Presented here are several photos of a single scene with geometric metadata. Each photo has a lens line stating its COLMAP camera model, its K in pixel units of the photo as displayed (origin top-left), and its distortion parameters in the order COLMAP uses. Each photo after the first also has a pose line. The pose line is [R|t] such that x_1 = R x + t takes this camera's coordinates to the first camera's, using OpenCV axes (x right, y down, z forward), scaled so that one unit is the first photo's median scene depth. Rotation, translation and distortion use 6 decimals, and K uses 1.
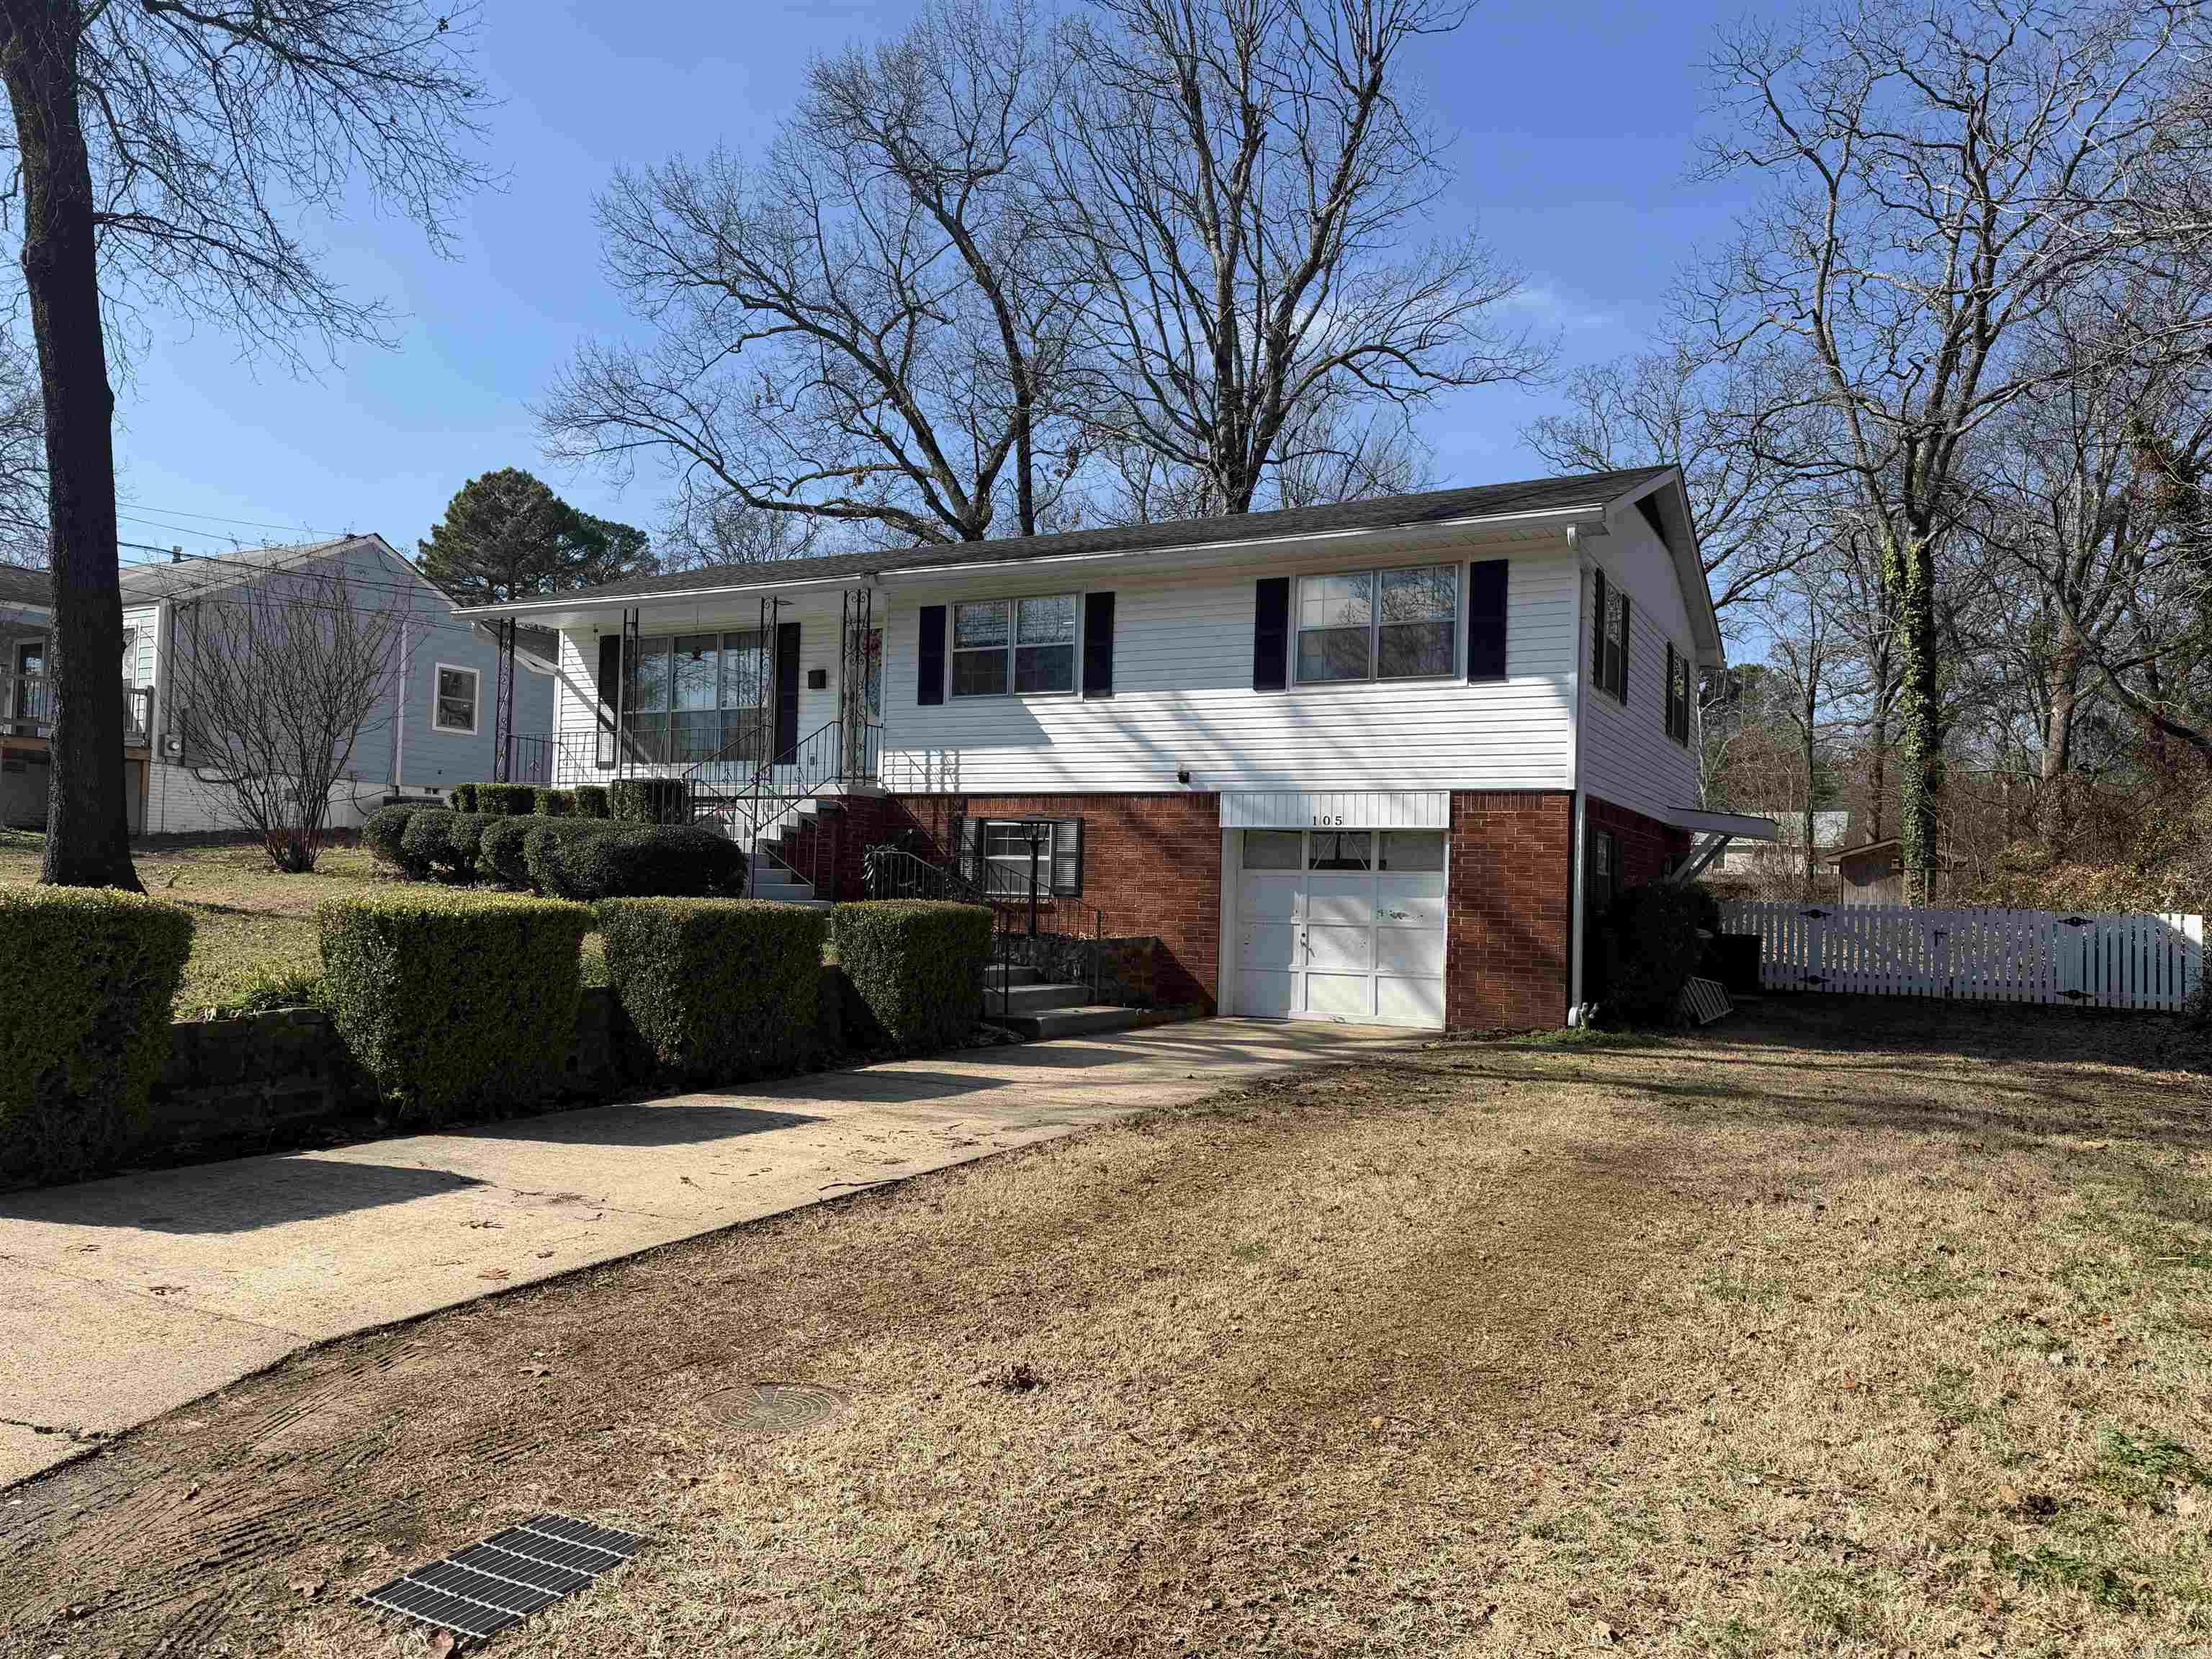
lens RADIAL K [[1533.6, 0, 1104.0], [0, 1533.6, 846.2], [0, 0, 1]] dist [0.115971, -0.158268]
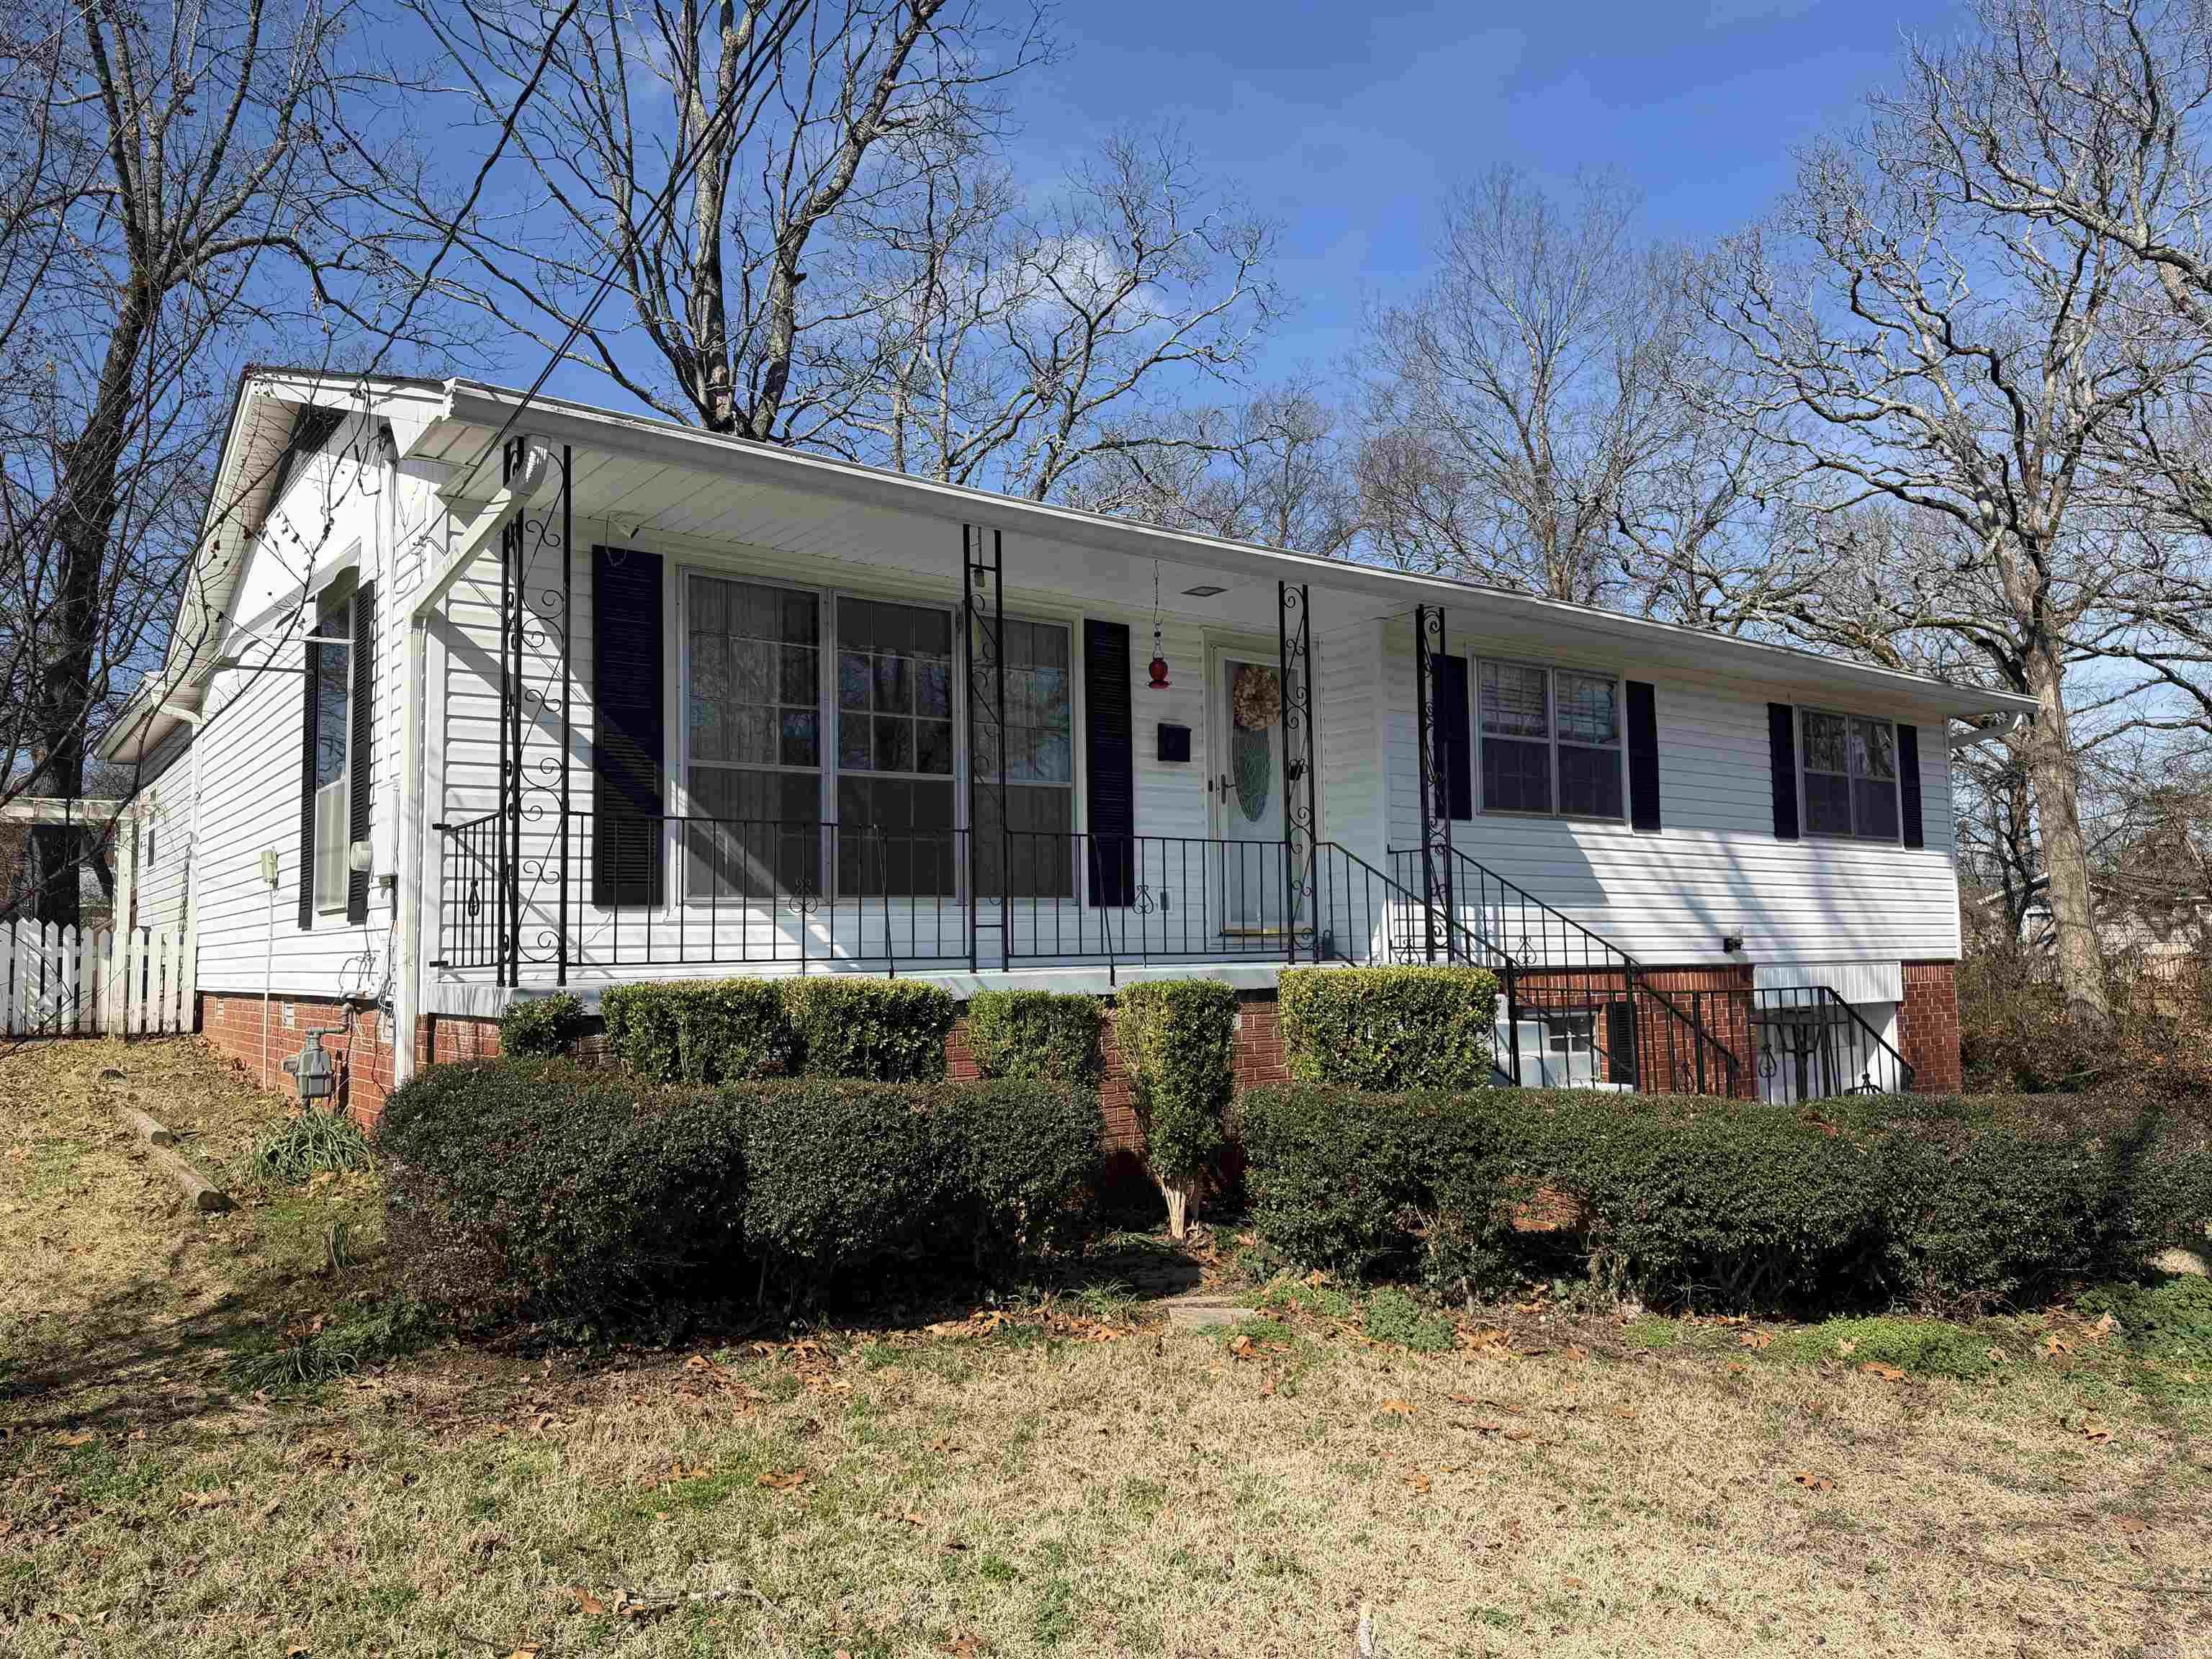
lens RADIAL K [[1545.5, 0, 1106.0], [0, 1545.5, 829.5], [0, 0, 1]] dist [0.093389, -0.153103]
pose [[0.418402, 0.039168, 0.907417, -0.714347], [-0.002706, 0.999119, -0.041878, -0.062400], [-0.908258, 0.015066, 0.418139, 0.868689]]
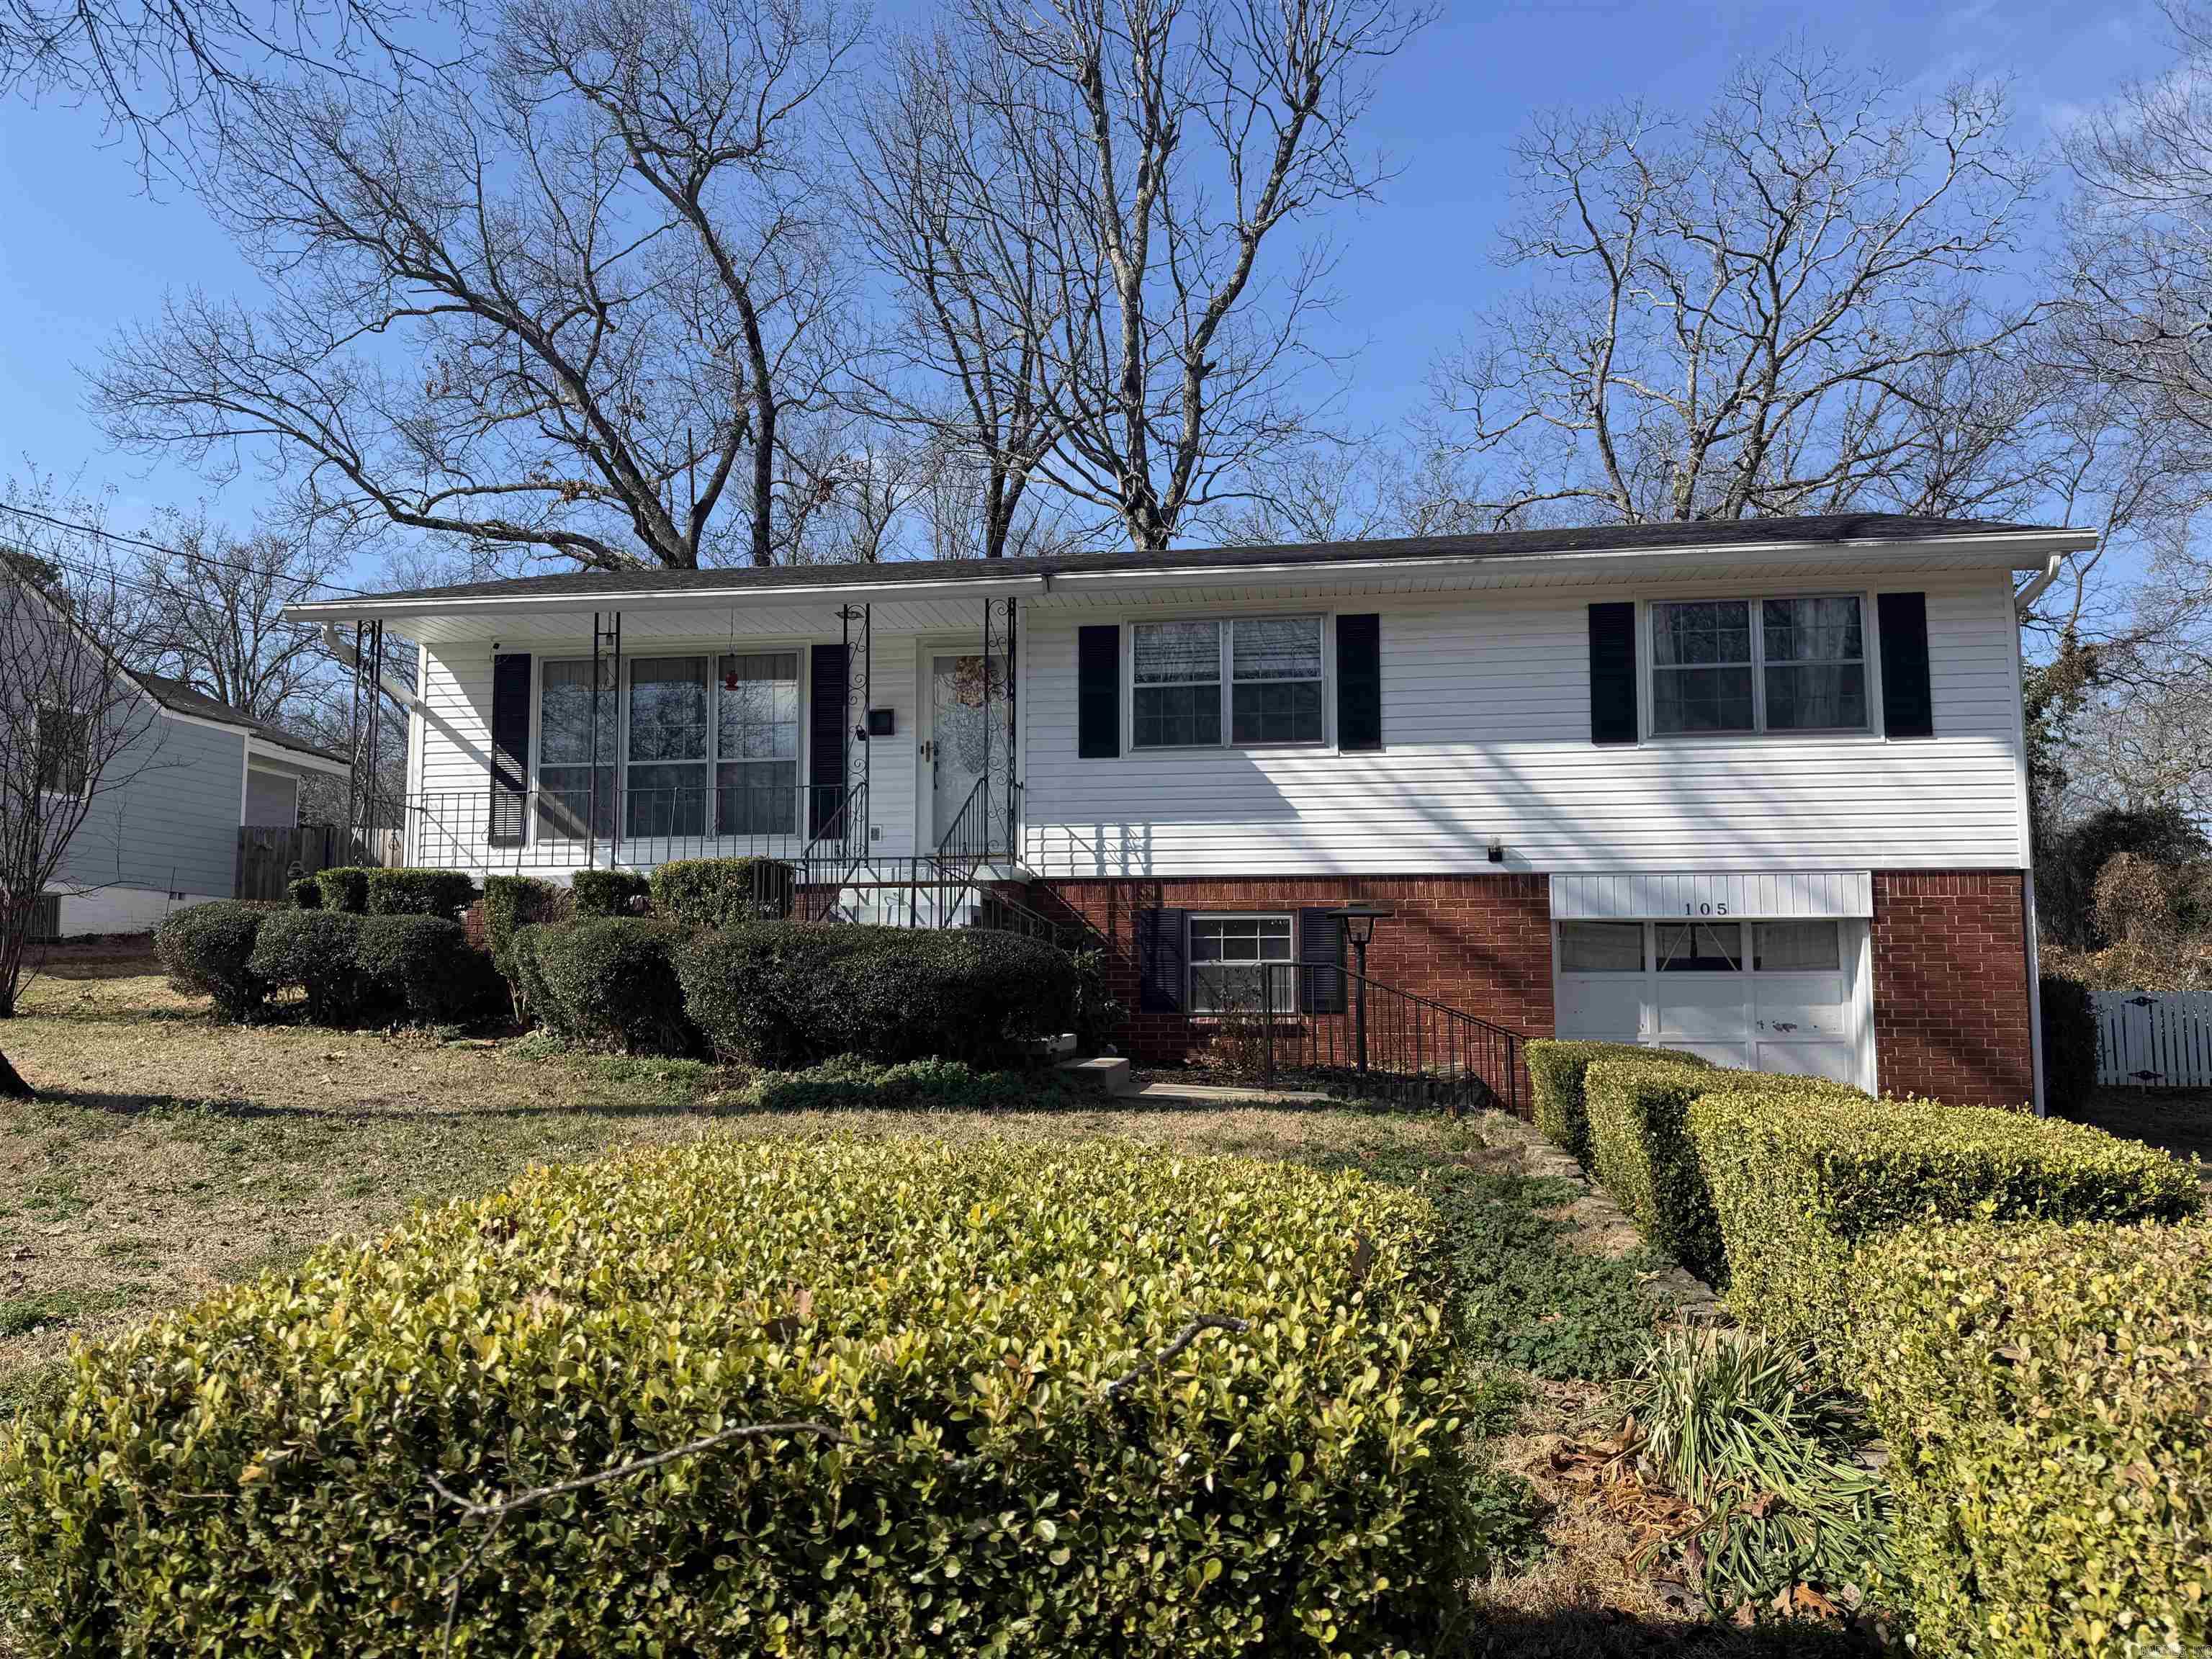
lens RADIAL K [[1534.2, 0, 1115.1], [0, 1534.2, 852.3], [0, 0, 1]] dist [0.100025, -0.139613]
pose [[0.939375, 0.000088, 0.342891, -0.356901], [0.017864, 0.998629, -0.049196, -0.010279], [-0.342425, 0.052338, 0.938086, 0.307964]]
